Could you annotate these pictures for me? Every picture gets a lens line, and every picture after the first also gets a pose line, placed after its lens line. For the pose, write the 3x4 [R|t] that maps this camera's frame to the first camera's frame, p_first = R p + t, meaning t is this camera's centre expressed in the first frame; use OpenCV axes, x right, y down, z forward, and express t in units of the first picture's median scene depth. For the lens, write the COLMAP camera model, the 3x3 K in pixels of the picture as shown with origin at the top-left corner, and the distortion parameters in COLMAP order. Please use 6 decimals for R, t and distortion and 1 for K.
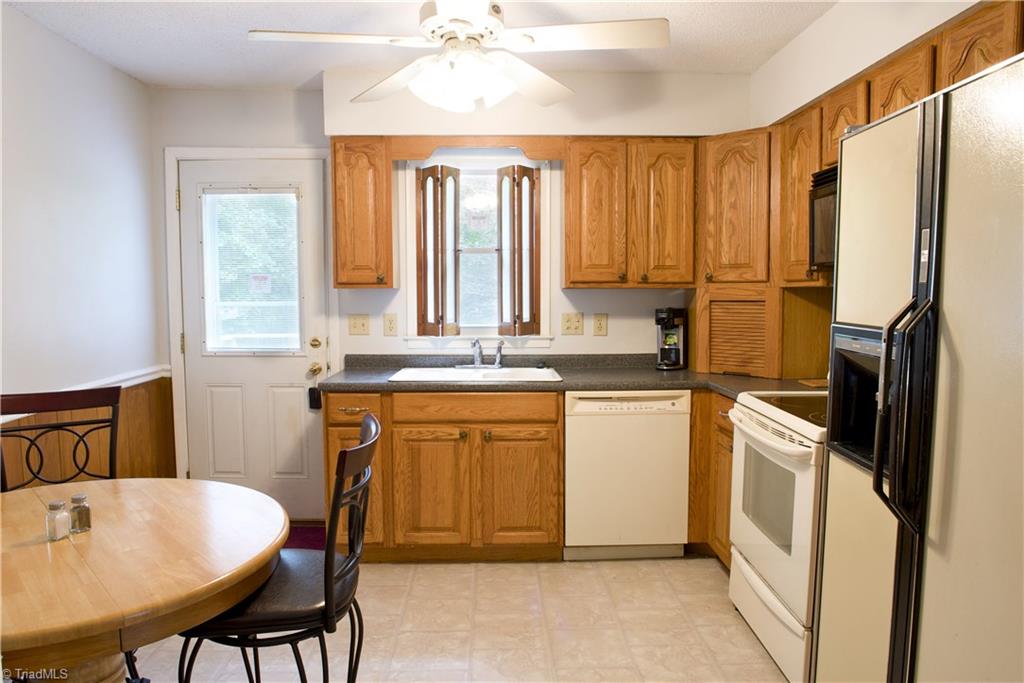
lens RADIAL K [[707.2, 0, 514.5], [0, 707.2, 346.0], [0, 0, 1]] dist [-0.042593, -0.004227]
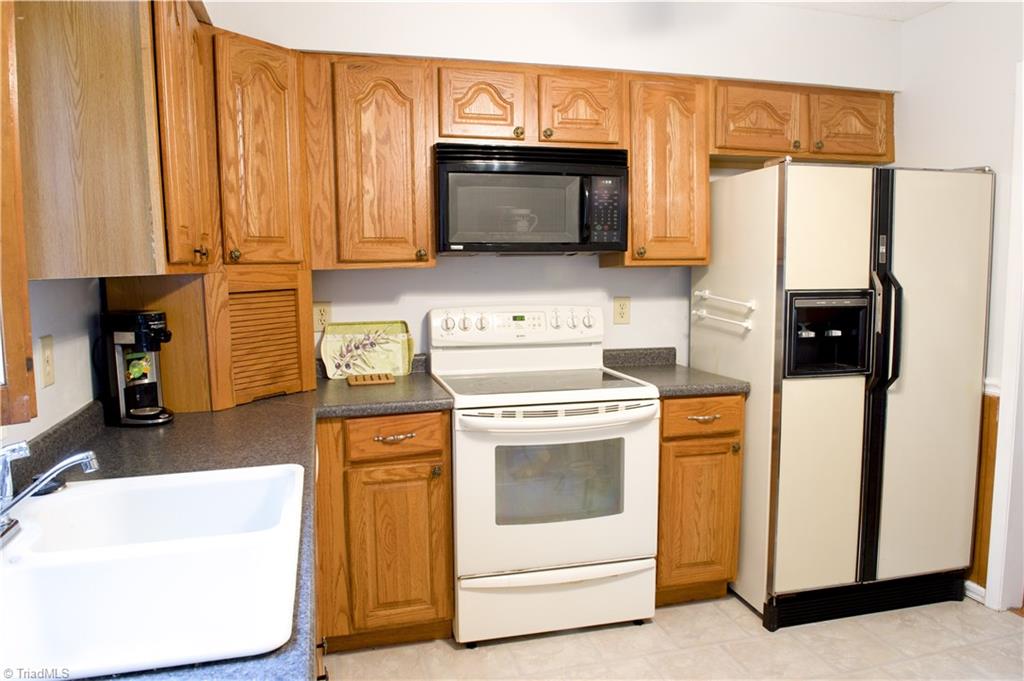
lens RADIAL K [[707.2, 0, 511.9], [0, 707.2, 338.0], [0, 0, 1]] dist [-0.042593, -0.004227]
pose [[-0.244560, -0.097967, 0.964672, -0.418011], [0.089990, 0.988296, 0.123180, -0.083950], [-0.965449, 0.116936, -0.232881, 0.964405]]
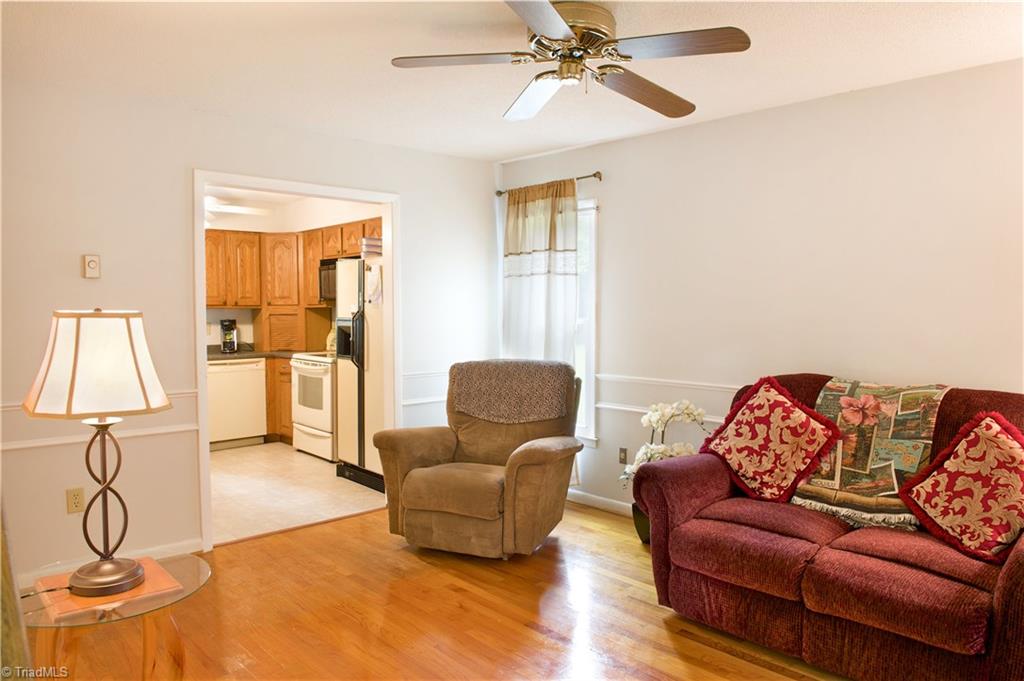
lens RADIAL K [[707.2, 0, 510.4], [0, 707.2, 335.5], [0, 0, 1]] dist [-0.042593, -0.004227]
pose [[0.755086, -0.022826, 0.655229, -0.544622], [0.054891, 0.998086, -0.028487, 0.094326], [-0.653324, 0.057476, 0.754893, -1.001268]]
